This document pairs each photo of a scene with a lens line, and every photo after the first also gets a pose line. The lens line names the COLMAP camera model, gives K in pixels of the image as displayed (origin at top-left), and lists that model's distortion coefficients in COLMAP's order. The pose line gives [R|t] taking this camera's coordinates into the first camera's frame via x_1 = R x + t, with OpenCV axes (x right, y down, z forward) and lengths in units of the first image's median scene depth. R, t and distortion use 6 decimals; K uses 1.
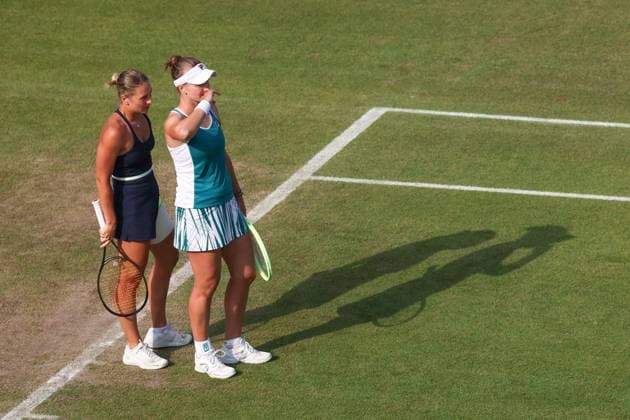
lens RADIAL K [[293.1, 0, 315.0], [0, 293.1, 210.0], [0, 0, 1]] dist [-0.000164, 0.000150]
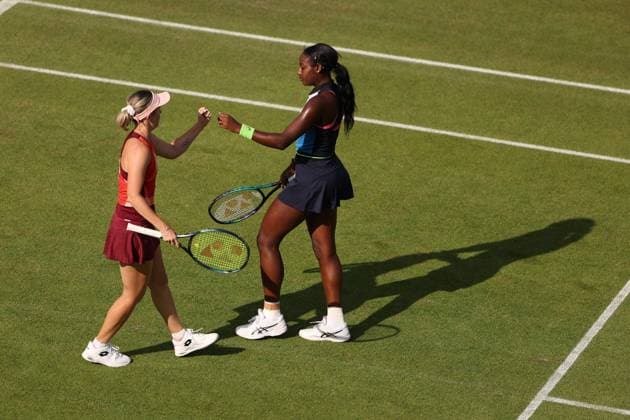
lens RADIAL K [[293.1, 0, 315.0], [0, 293.1, 210.0], [0, 0, 1]] dist [-0.000164, 0.000150]
pose [[0.996685, 0.080972, 0.007879, 1.423956], [-0.080967, 0.996716, -0.001017, 0.359662], [-0.007935, 0.000376, 0.999968, -0.123054]]
